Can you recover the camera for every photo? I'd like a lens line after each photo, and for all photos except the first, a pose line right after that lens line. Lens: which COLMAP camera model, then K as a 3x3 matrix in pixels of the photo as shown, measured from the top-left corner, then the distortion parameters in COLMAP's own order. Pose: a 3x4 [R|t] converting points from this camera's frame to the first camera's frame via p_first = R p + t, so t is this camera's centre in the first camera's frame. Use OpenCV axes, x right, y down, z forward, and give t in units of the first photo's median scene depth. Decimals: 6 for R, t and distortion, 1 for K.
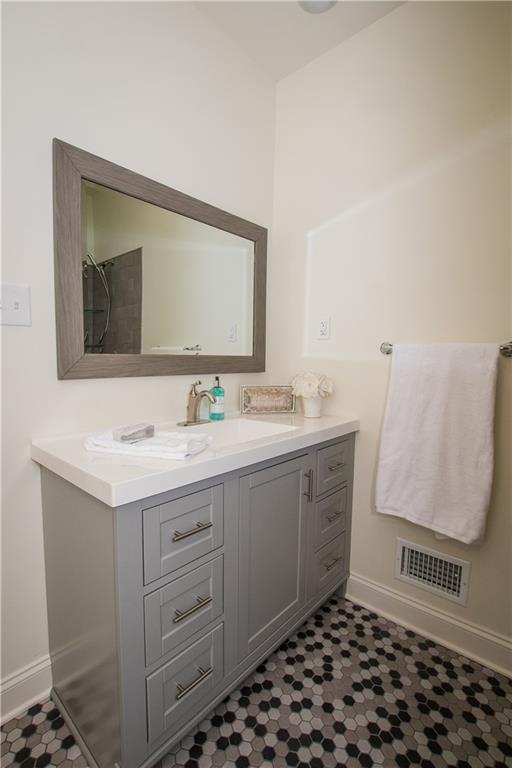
lens RADIAL K [[355.5, 0, 241.0], [0, 355.5, 364.3], [0, 0, 1]] dist [-0.000885, -0.000030]
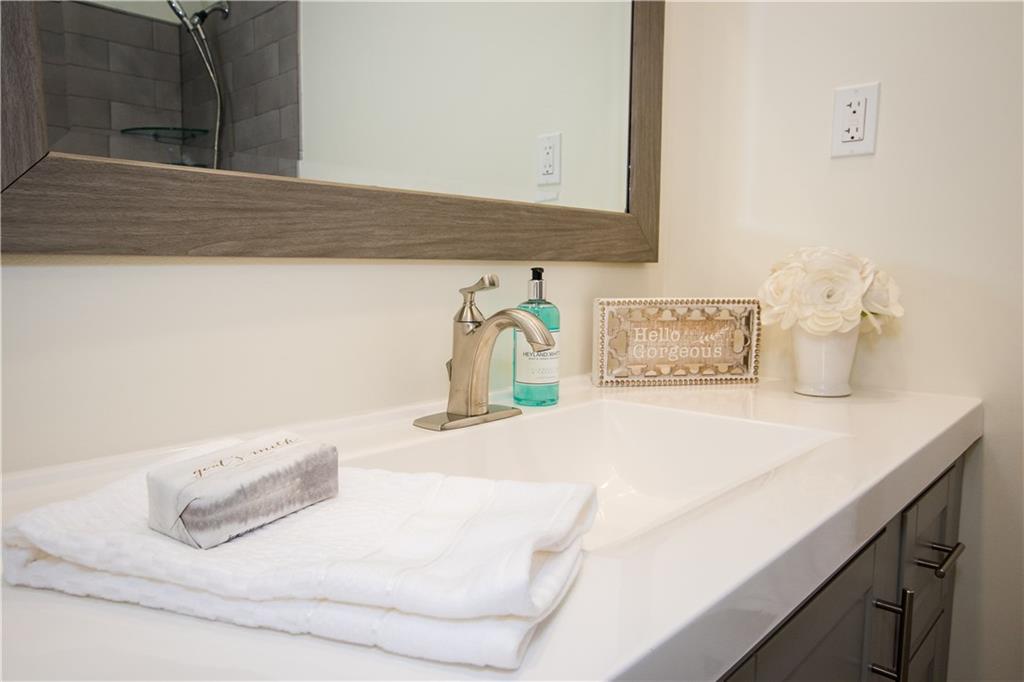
lens RADIAL K [[700.9, 0, 512.0], [0, 700.9, 341.0], [0, 0, 1]] dist [0.002129, 0.000908]
pose [[0.999981, -0.003970, 0.004772, -0.092173], [0.003529, 0.996005, 0.089232, 0.043771], [-0.005107, -0.089214, 0.995999, 0.382062]]
